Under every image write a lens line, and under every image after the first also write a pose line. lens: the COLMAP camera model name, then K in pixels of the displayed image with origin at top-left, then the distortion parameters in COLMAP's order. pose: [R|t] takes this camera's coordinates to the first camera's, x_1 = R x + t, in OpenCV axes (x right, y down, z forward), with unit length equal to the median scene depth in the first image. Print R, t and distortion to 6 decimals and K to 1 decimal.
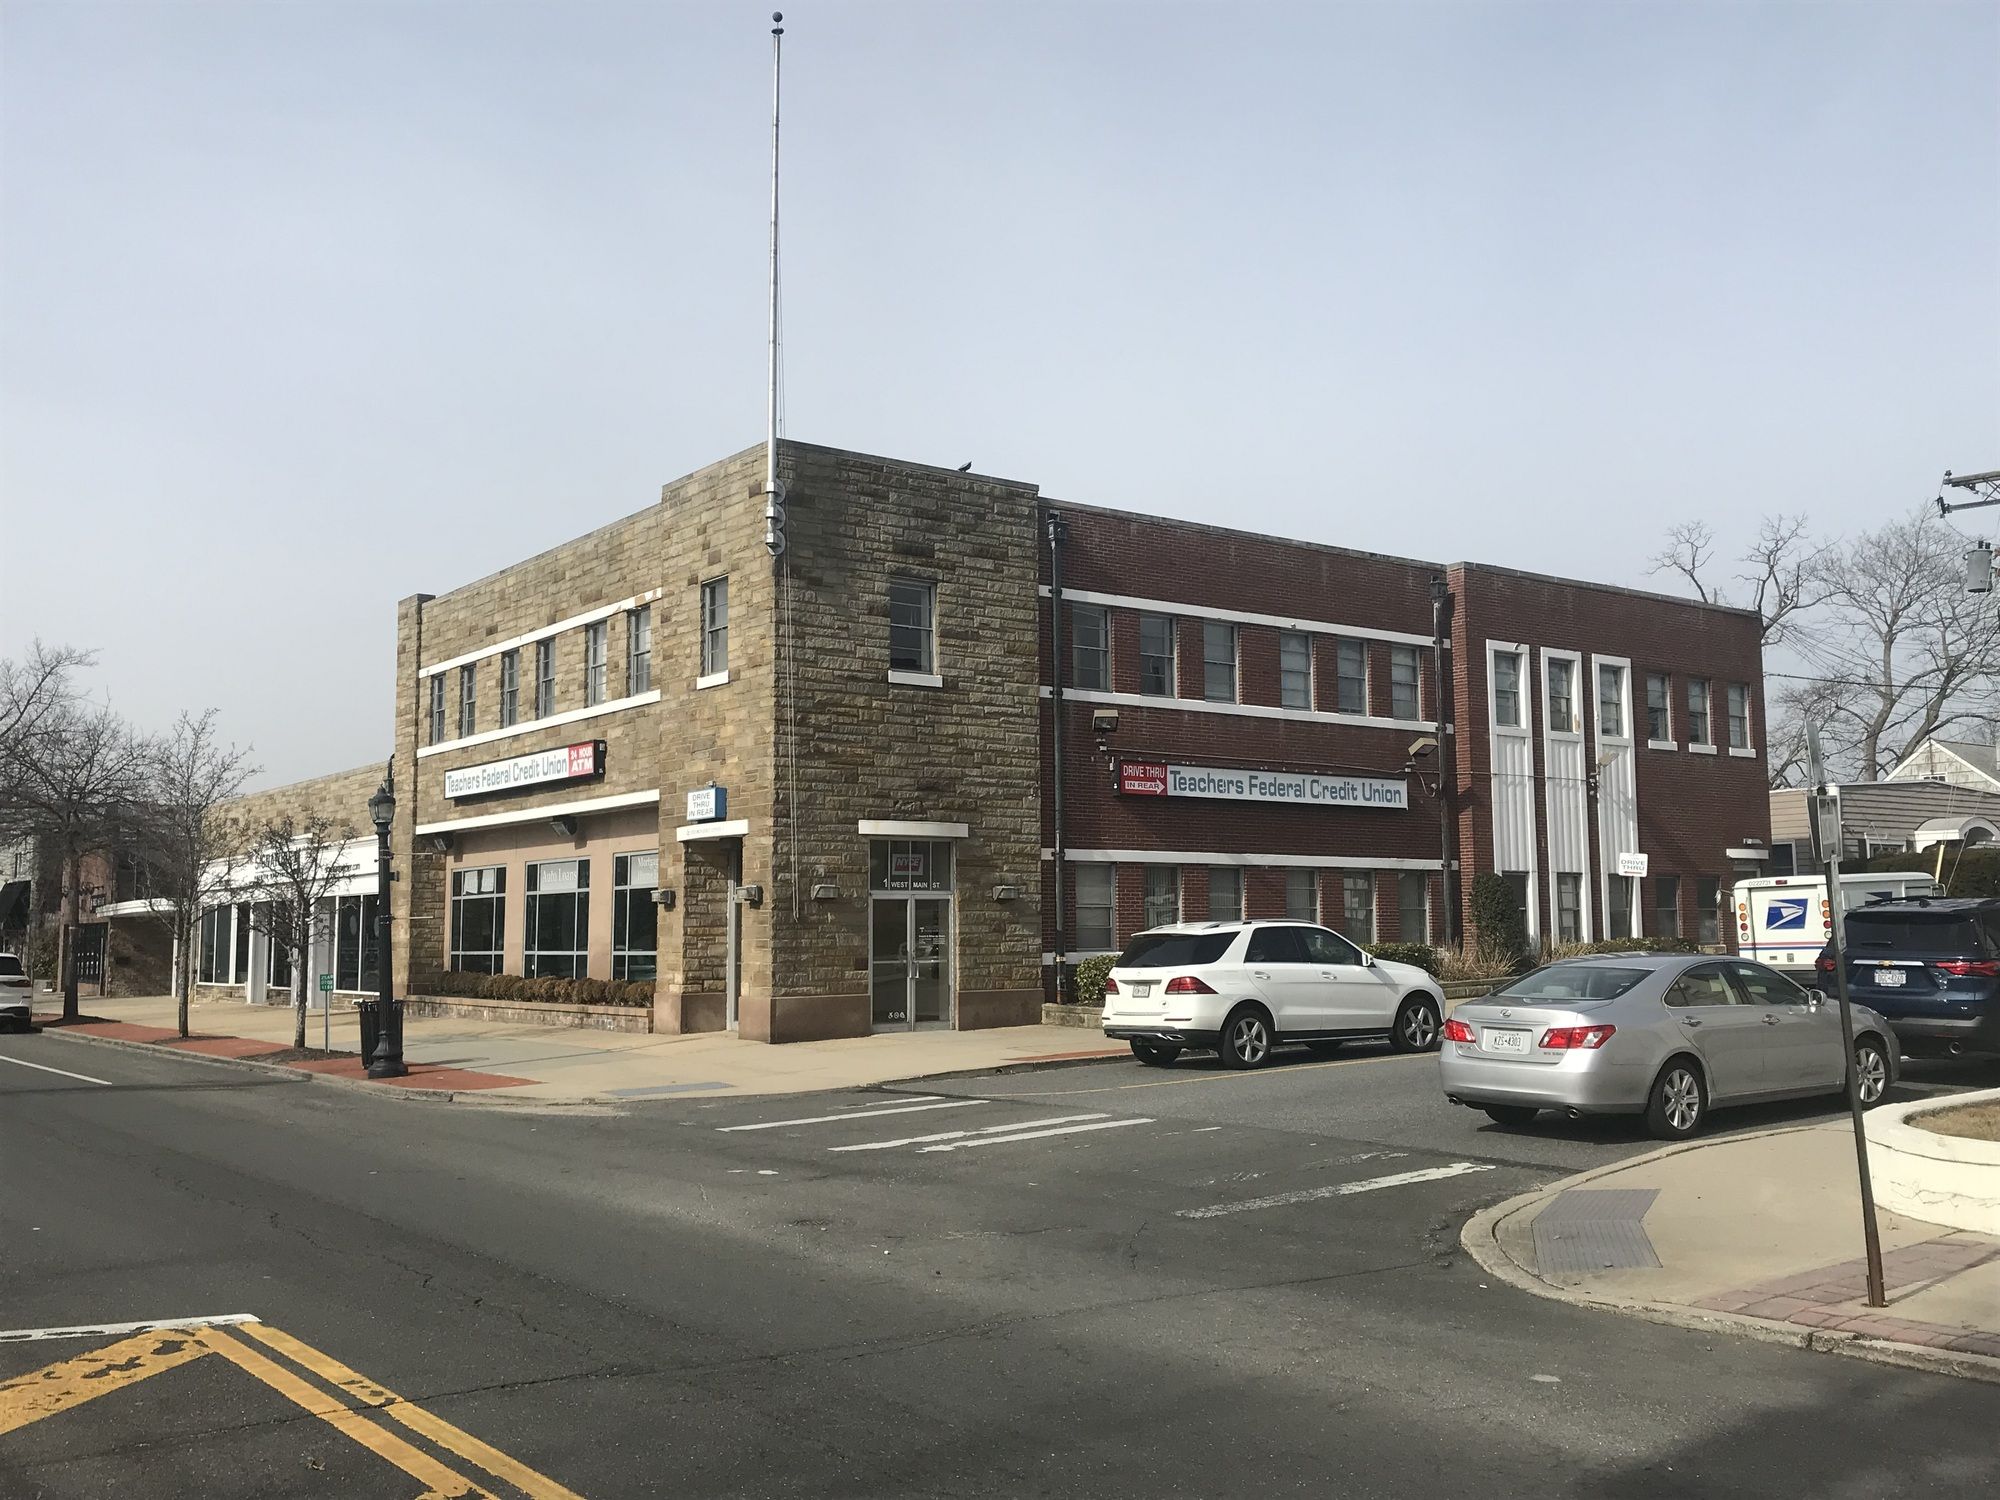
lens RADIAL K [[1848.3, 0, 1007.7], [0, 1848.3, 741.5], [0, 0, 1]] dist [0.055993, 0.000000]
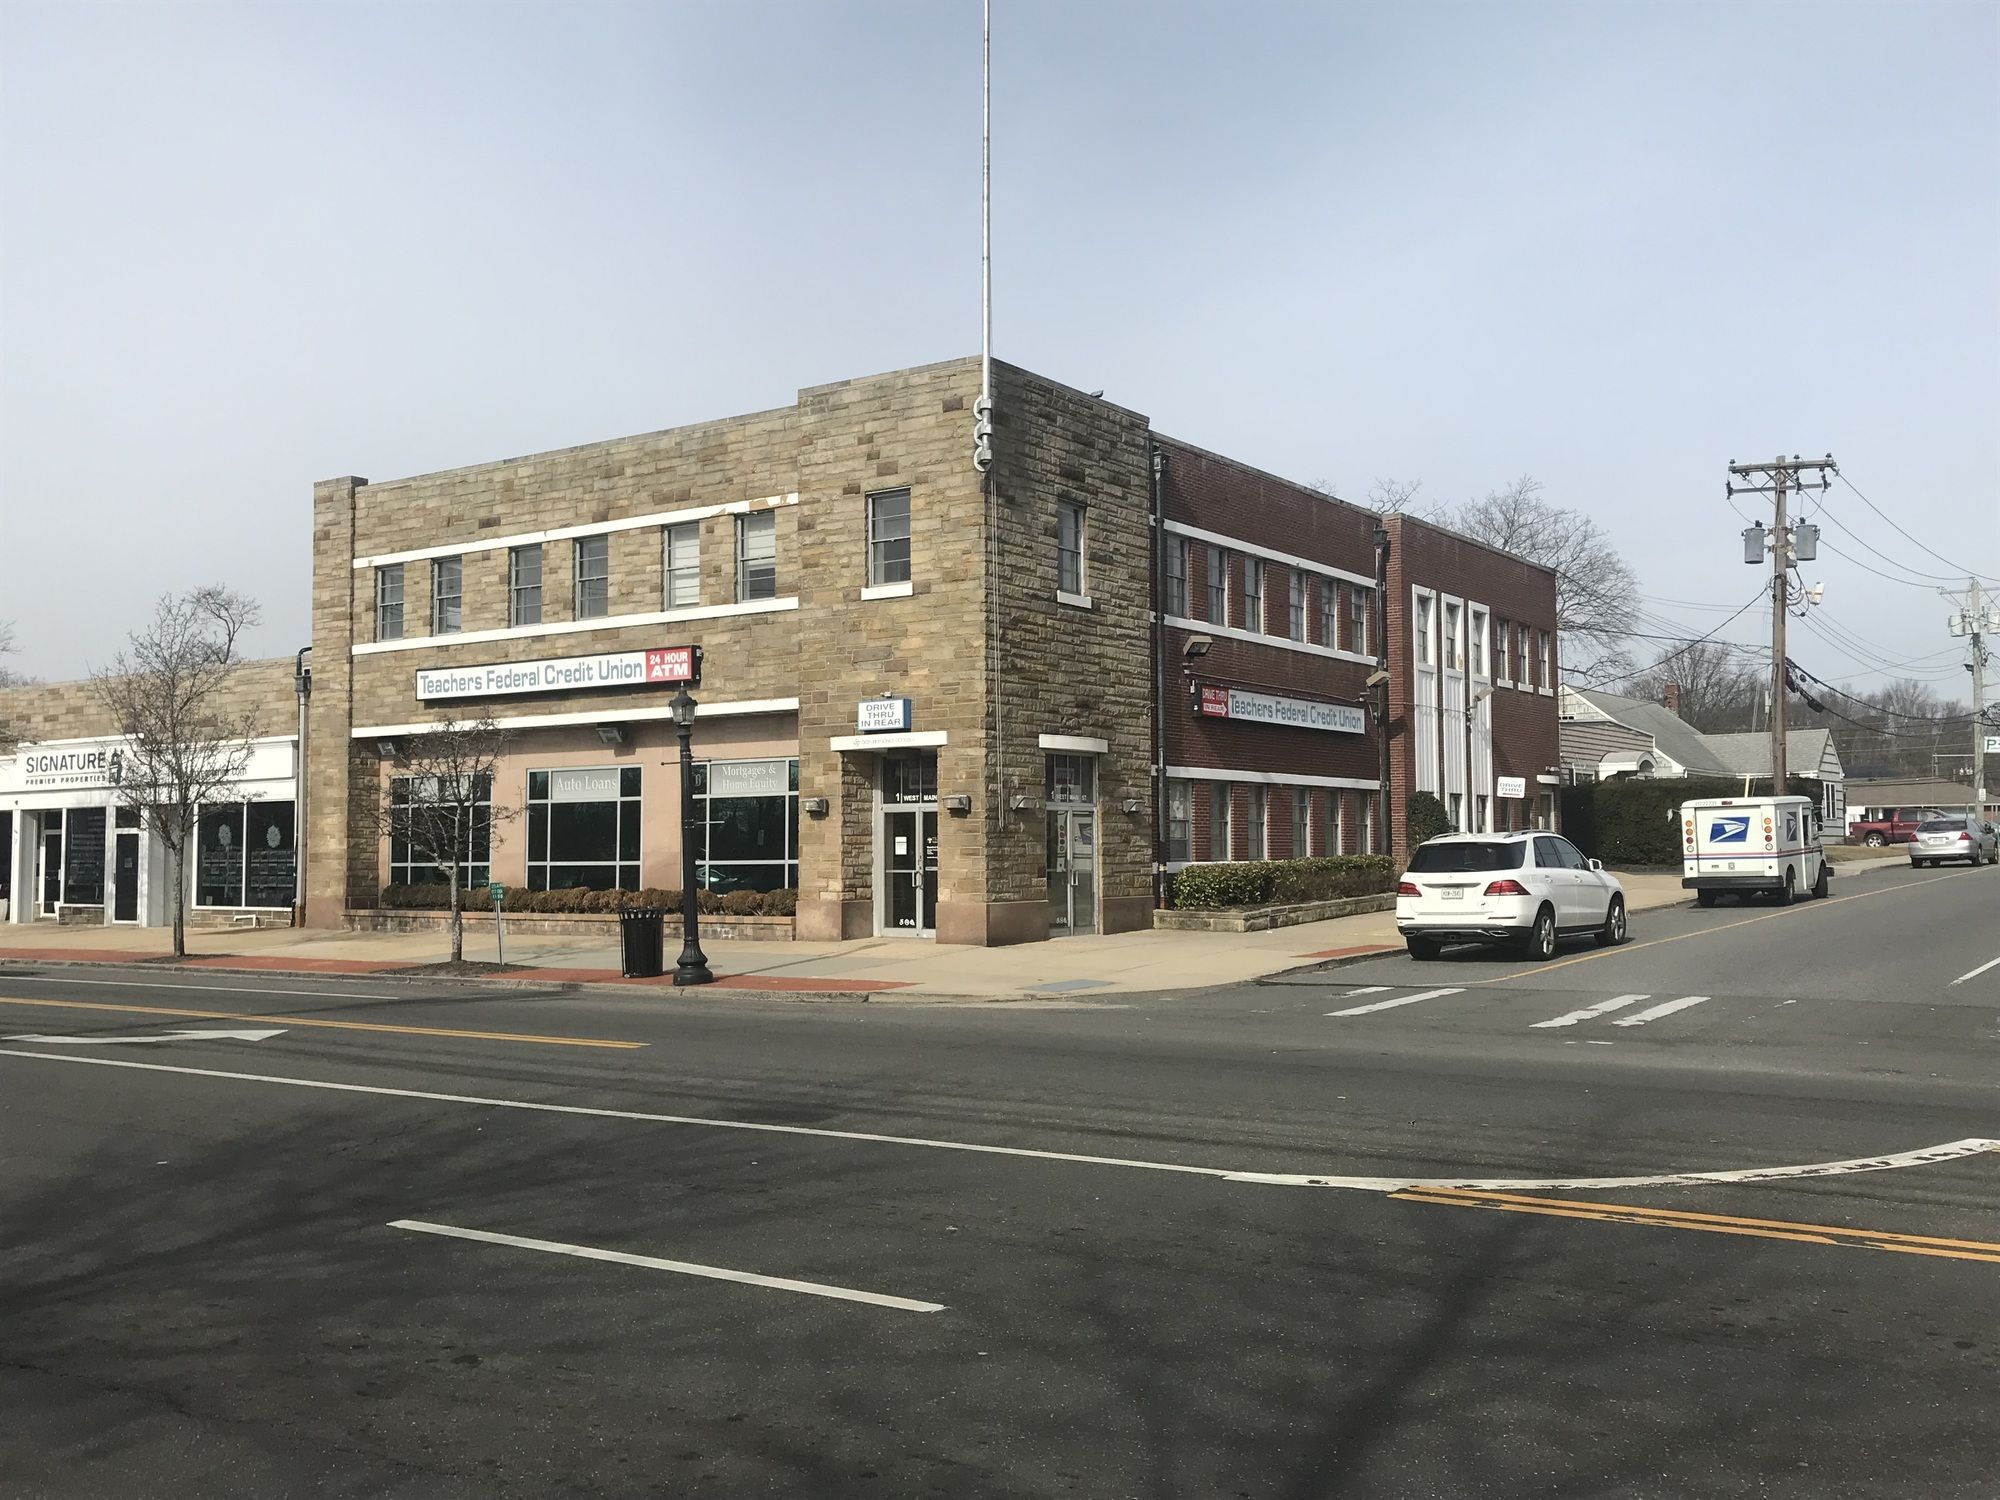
lens RADIAL K [[1848.3, 0, 1001.0], [0, 1848.3, 763.5], [0, 0, 1]] dist [0.055993, 0.000000]
pose [[0.947464, 0.017737, 0.319370, -0.397320], [-0.034837, 0.998244, 0.047910, 0.009391], [-0.317959, -0.056519, 0.946418, 0.023270]]
